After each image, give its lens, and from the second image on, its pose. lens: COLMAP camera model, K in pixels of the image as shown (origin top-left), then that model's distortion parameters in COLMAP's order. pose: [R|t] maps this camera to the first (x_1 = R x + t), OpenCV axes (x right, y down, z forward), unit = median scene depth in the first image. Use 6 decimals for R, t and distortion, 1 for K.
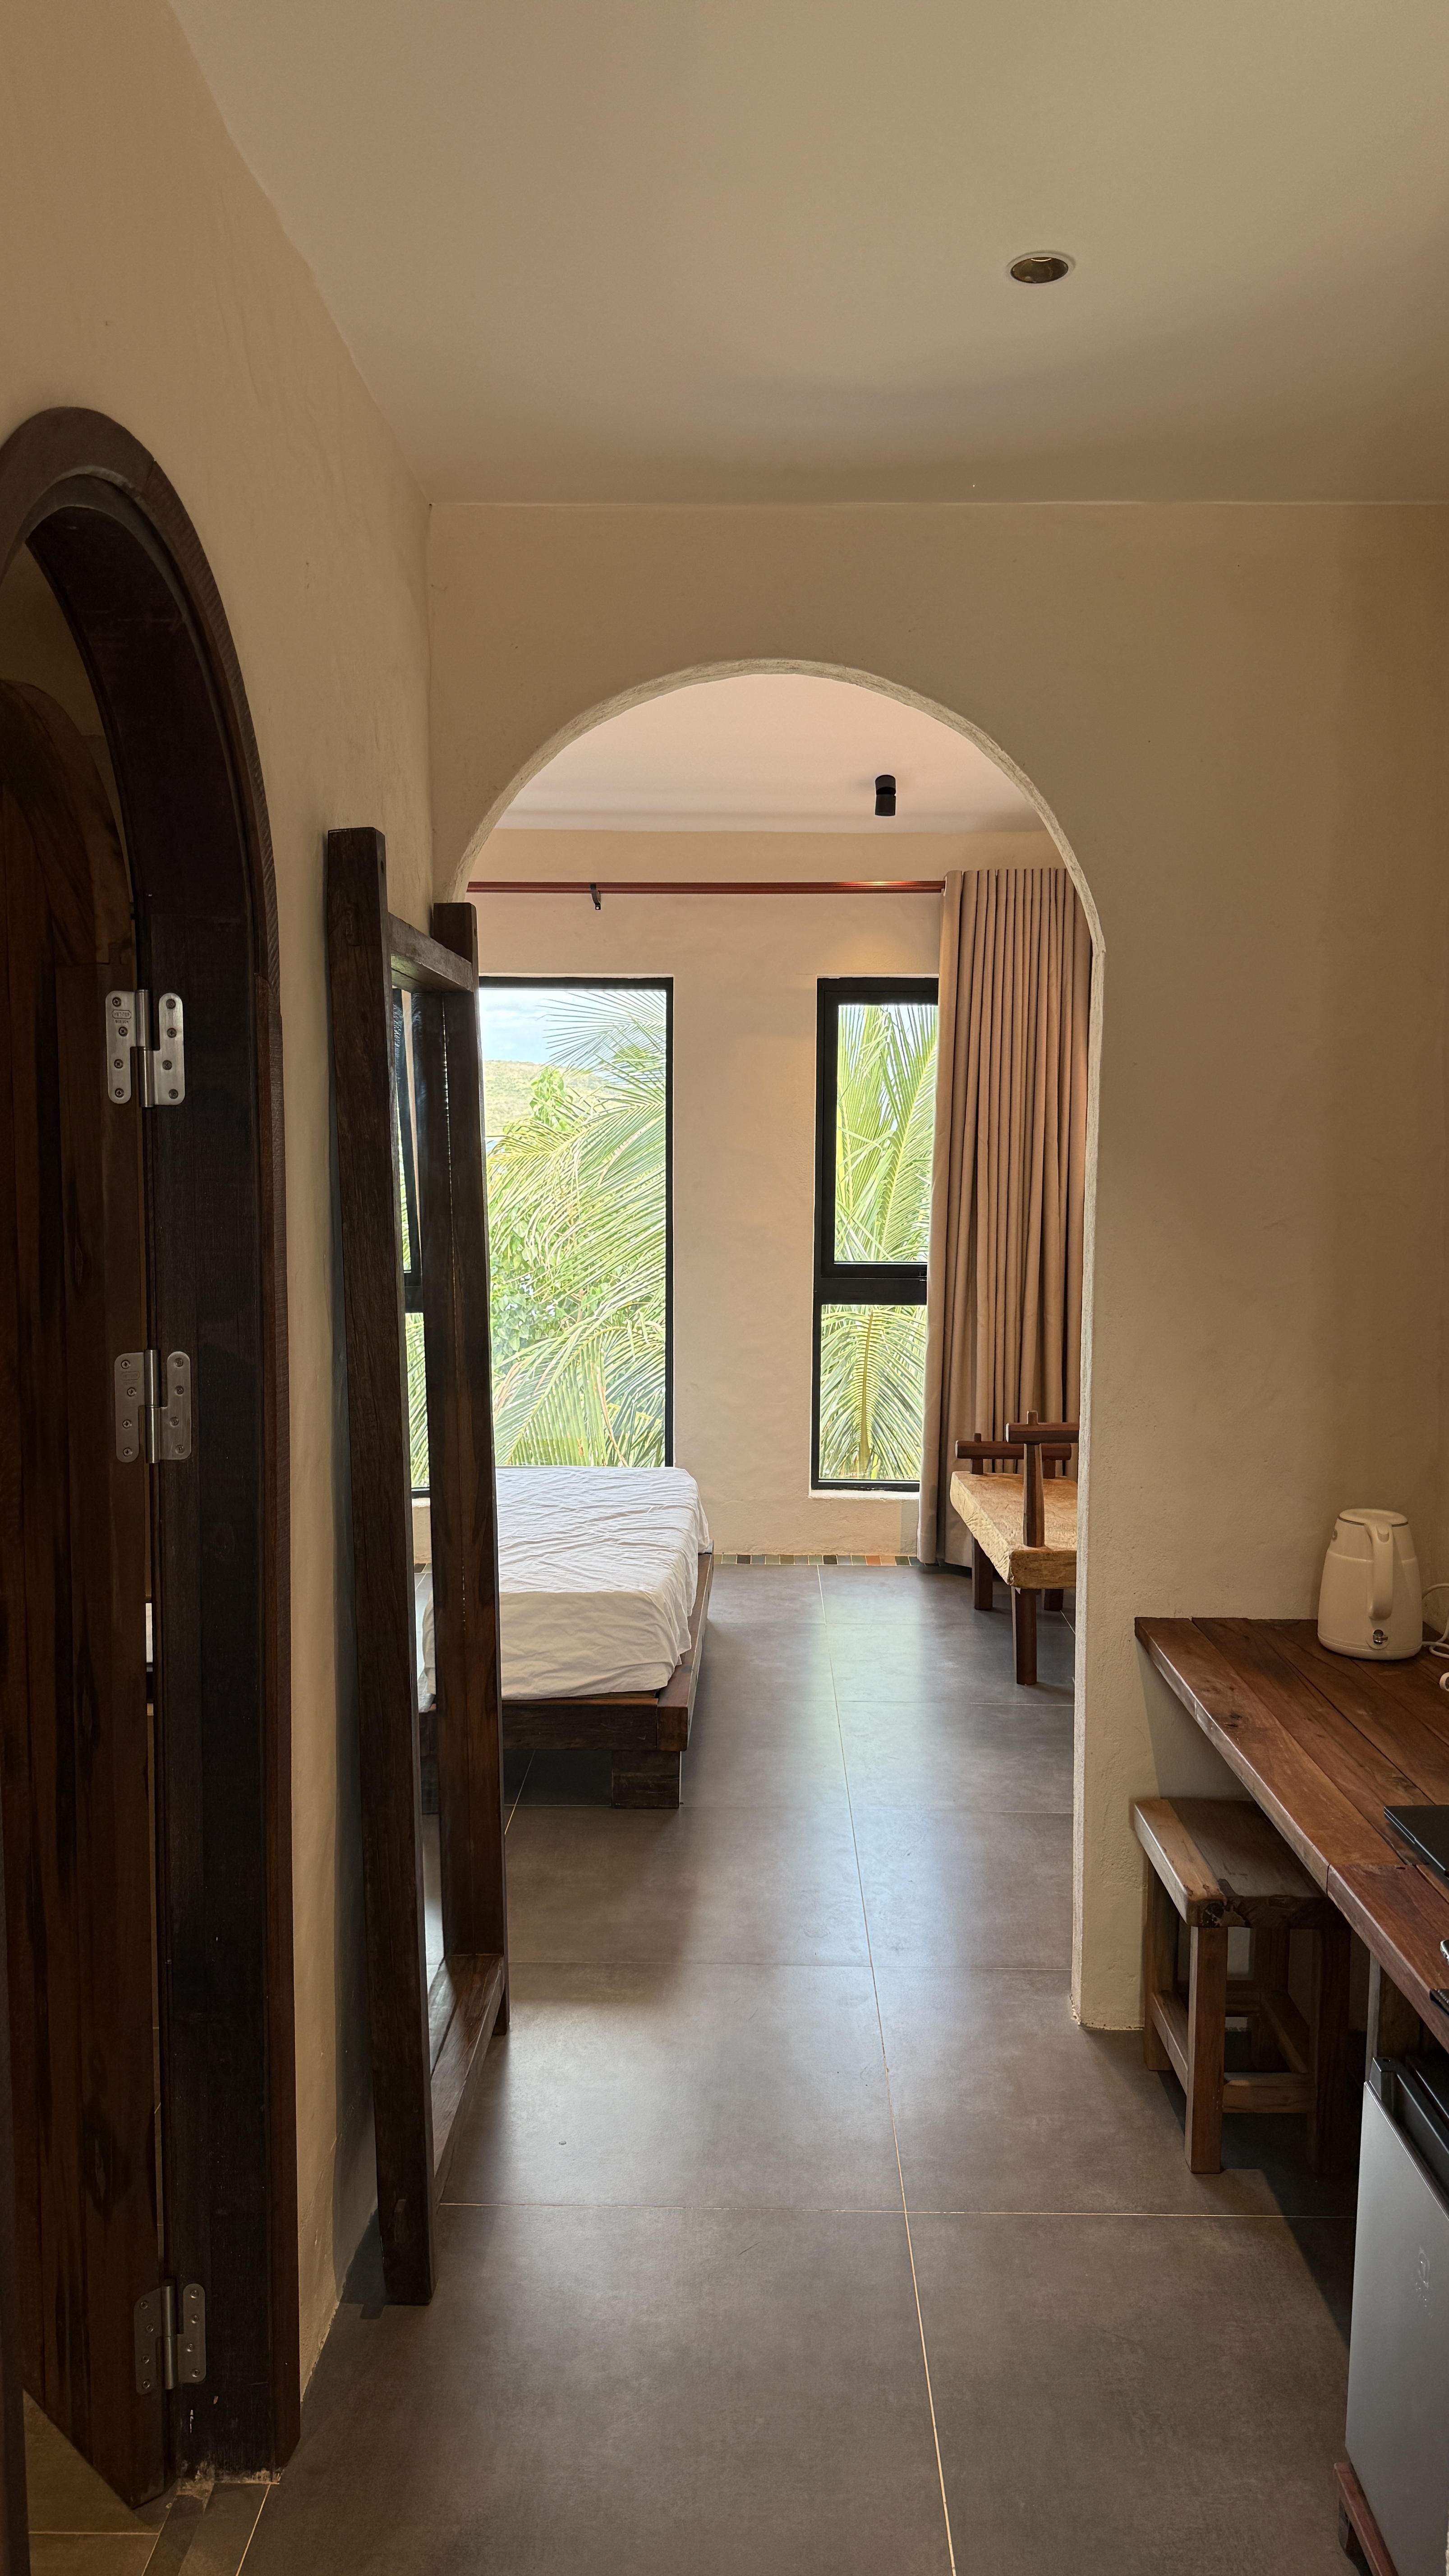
lens RADIAL K [[1761.8, 0, 724.5], [0, 1761.8, 1288.0], [0, 0, 1]] dist [0.065146, -0.000222]
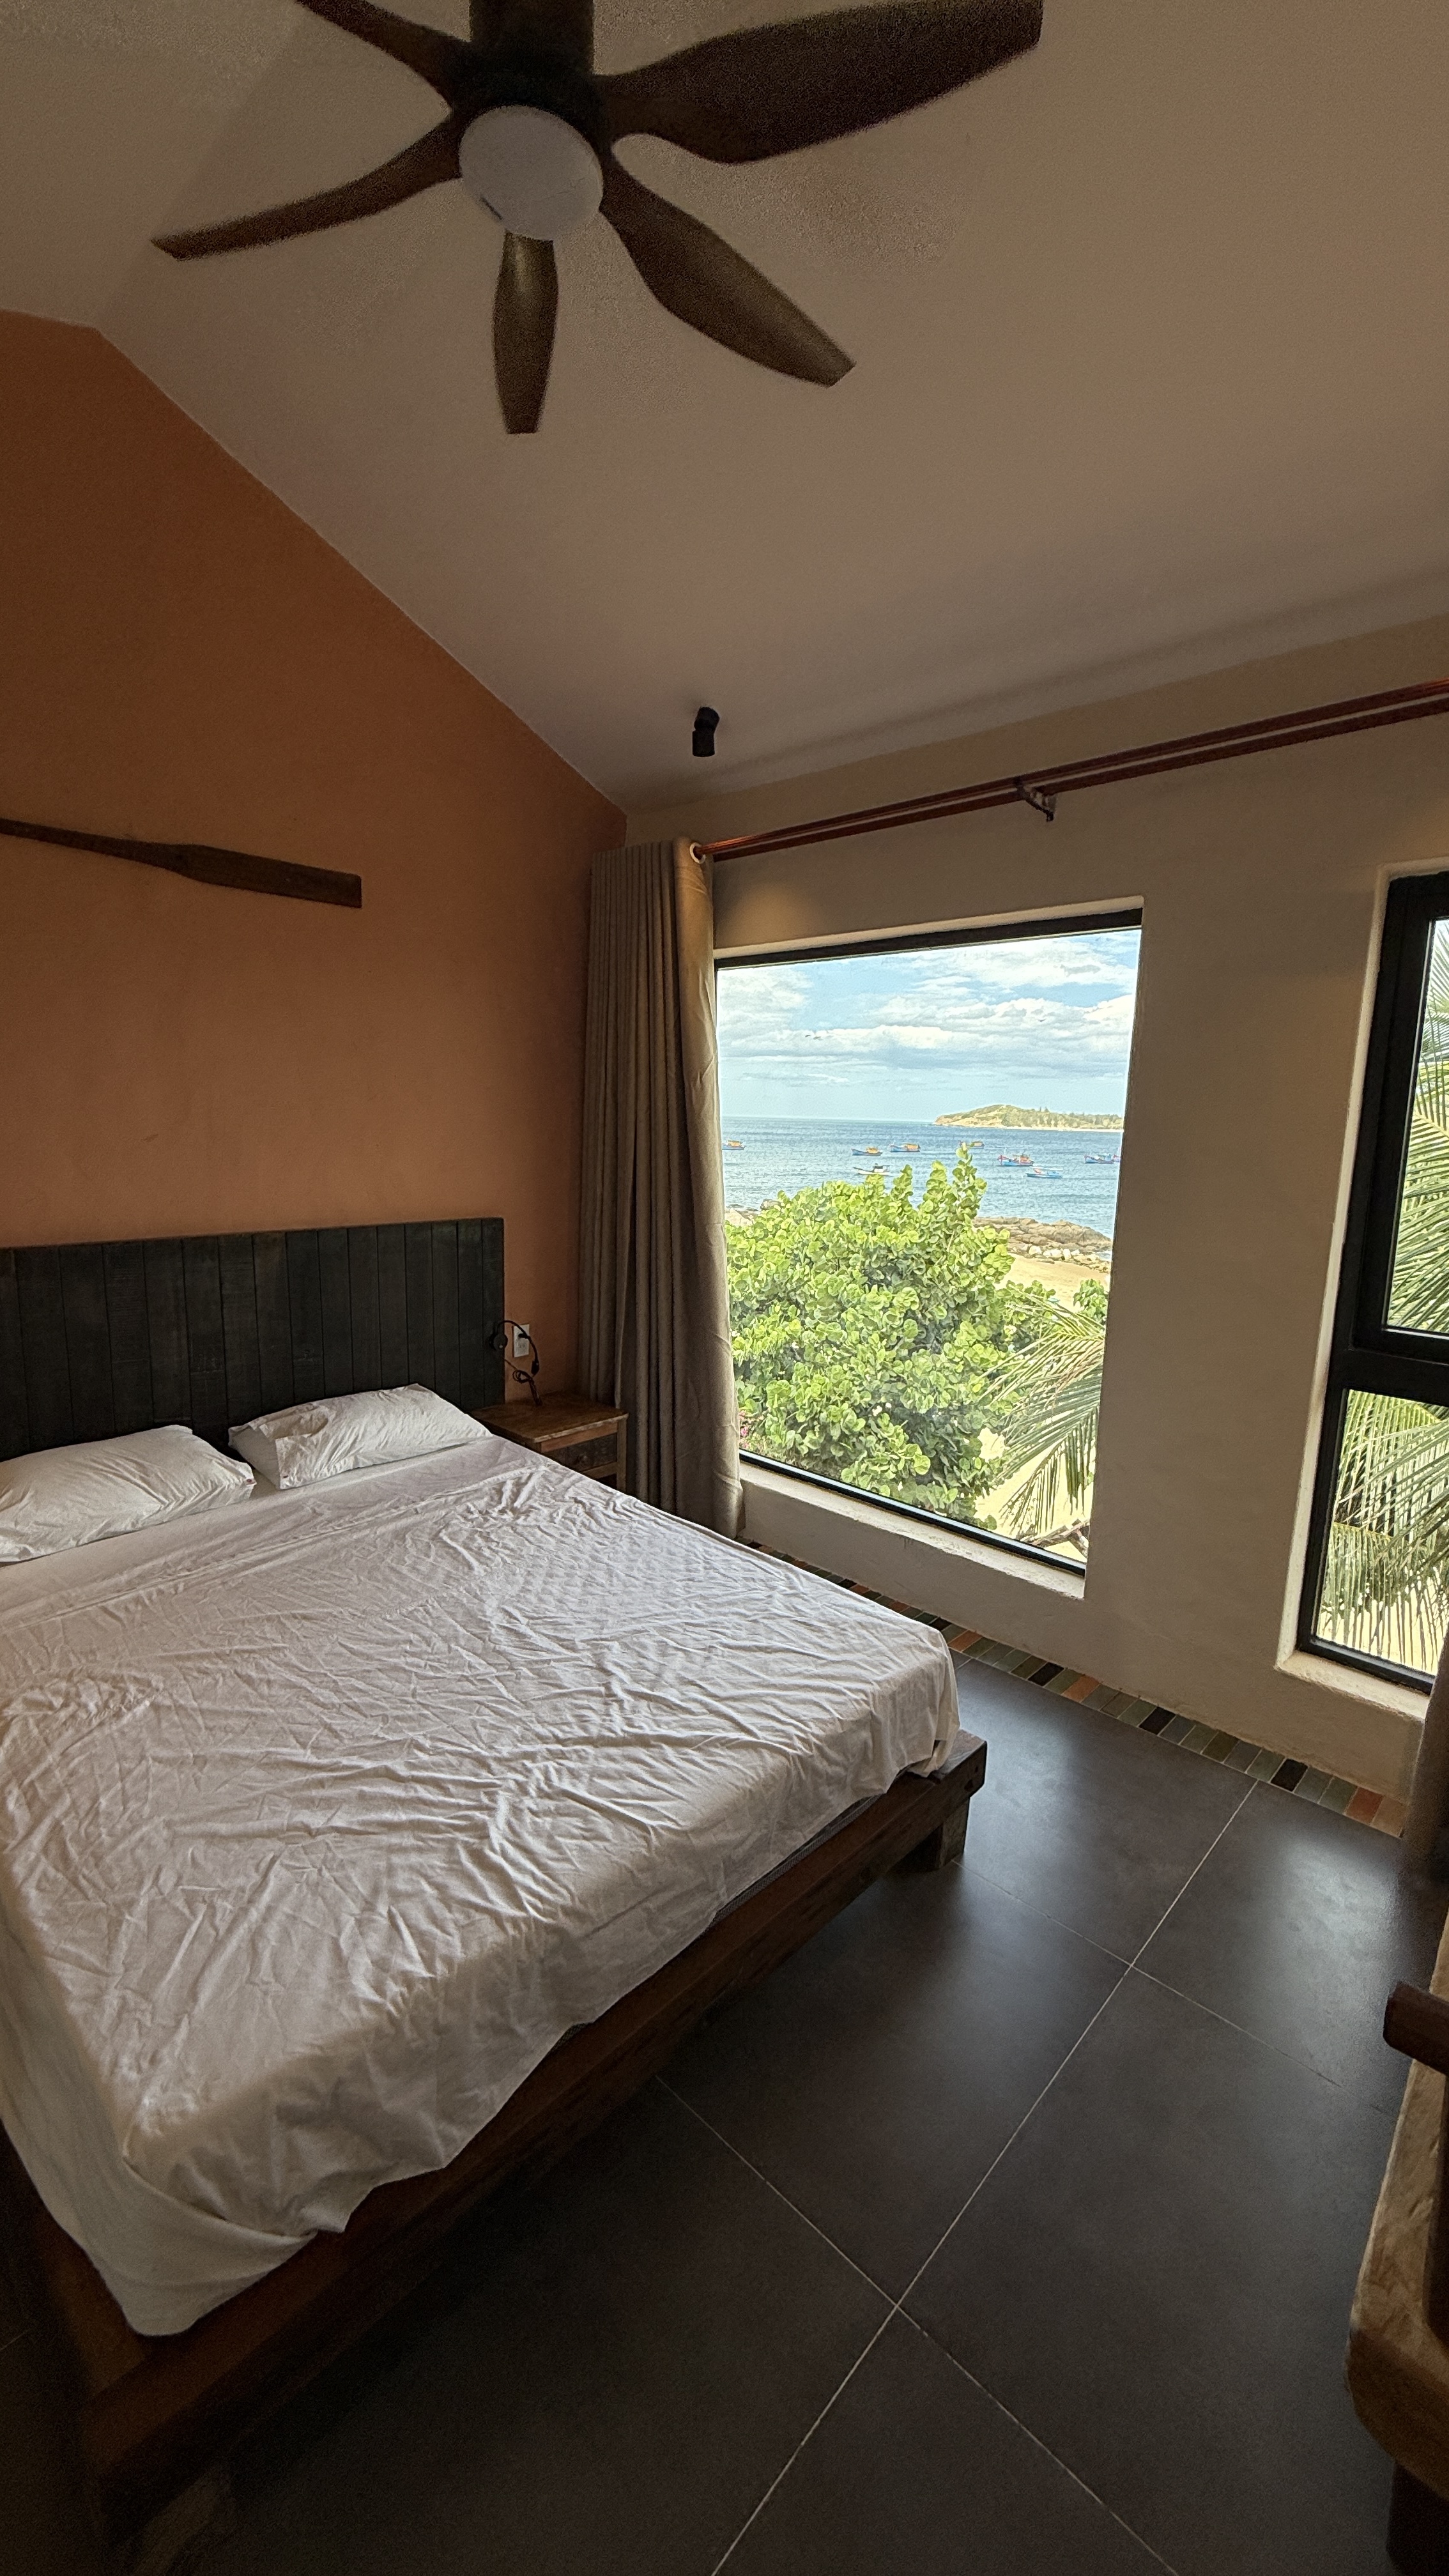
lens RADIAL K [[1015.9, 0, 721.4], [0, 1015.9, 1275.2], [0, 0, 1]] dist [-0.007484, -0.000021]
pose [[0.738487, 0.120873, -0.663345, 0.137266], [-0.083327, 0.992620, 0.088107, -0.050495], [0.669099, -0.009791, 0.743108, 0.598451]]
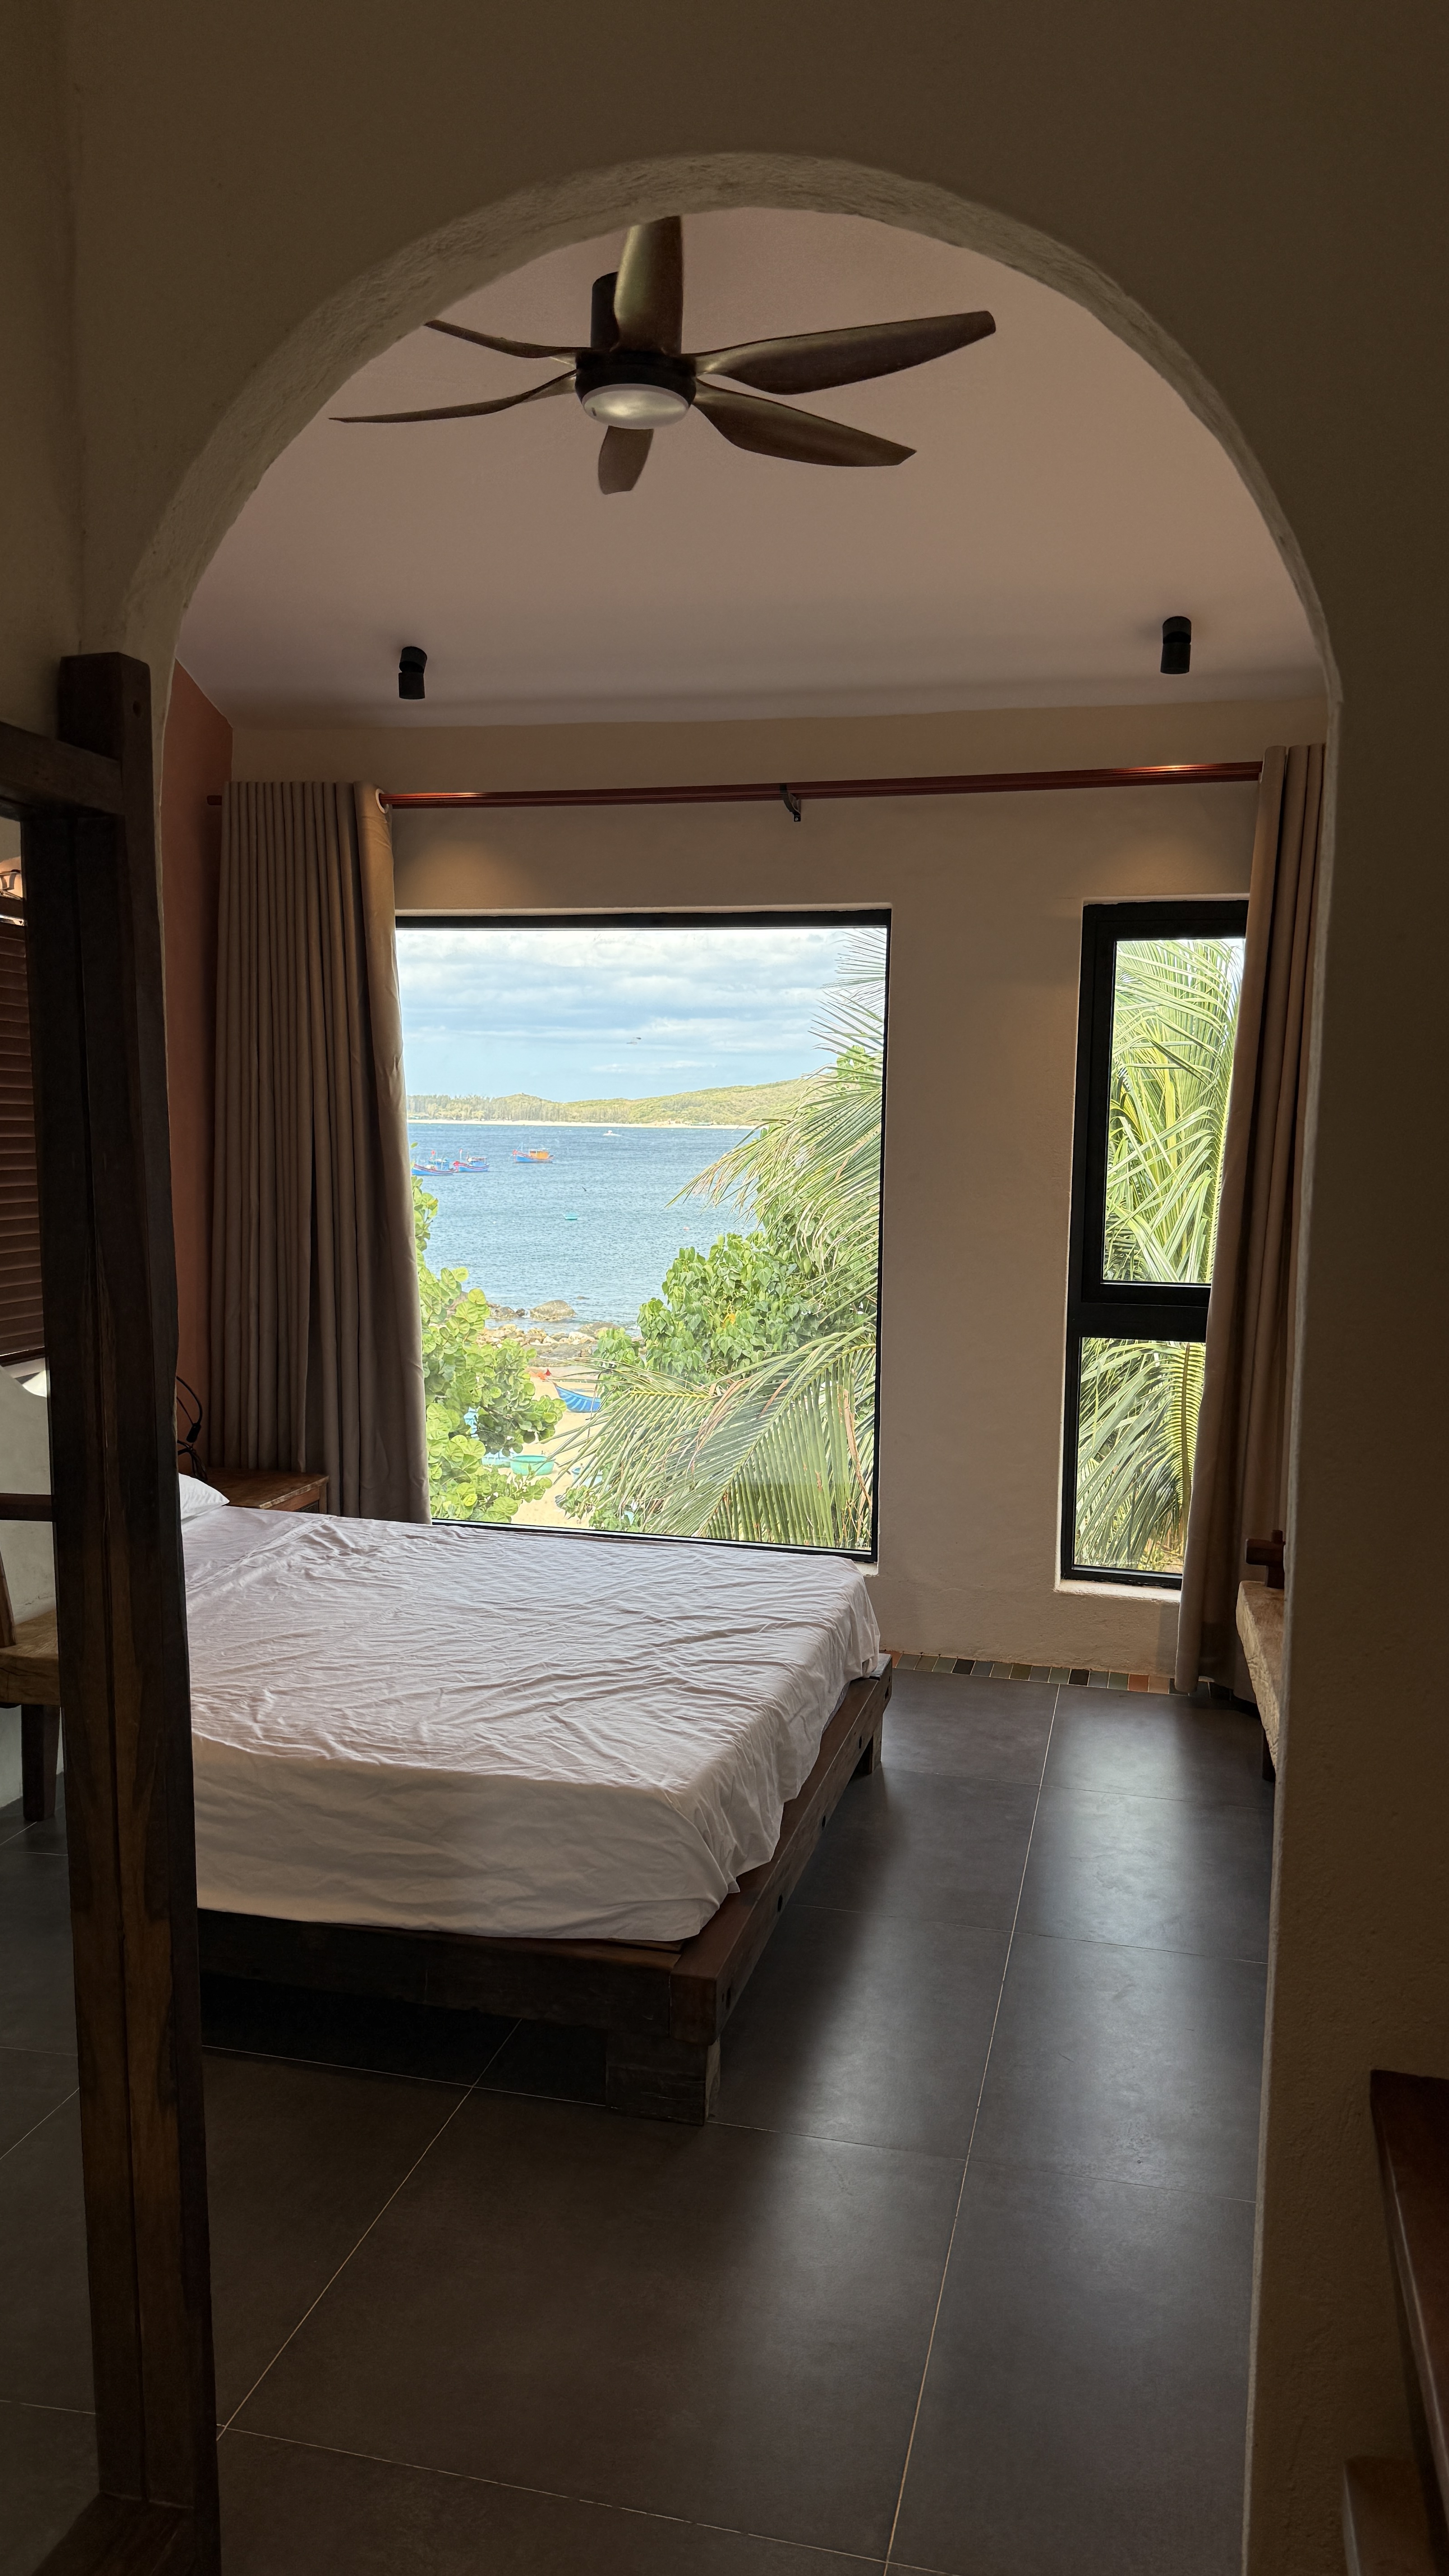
lens RADIAL K [[1761.8, 0, 724.5], [0, 1761.8, 1288.0], [0, 0, 1]] dist [0.065146, -0.000222]
pose [[0.974636, 0.030037, -0.221771, 0.078215], [-0.028803, 0.999546, 0.008796, -0.014968], [0.221935, -0.002185, 0.975059, 0.237767]]
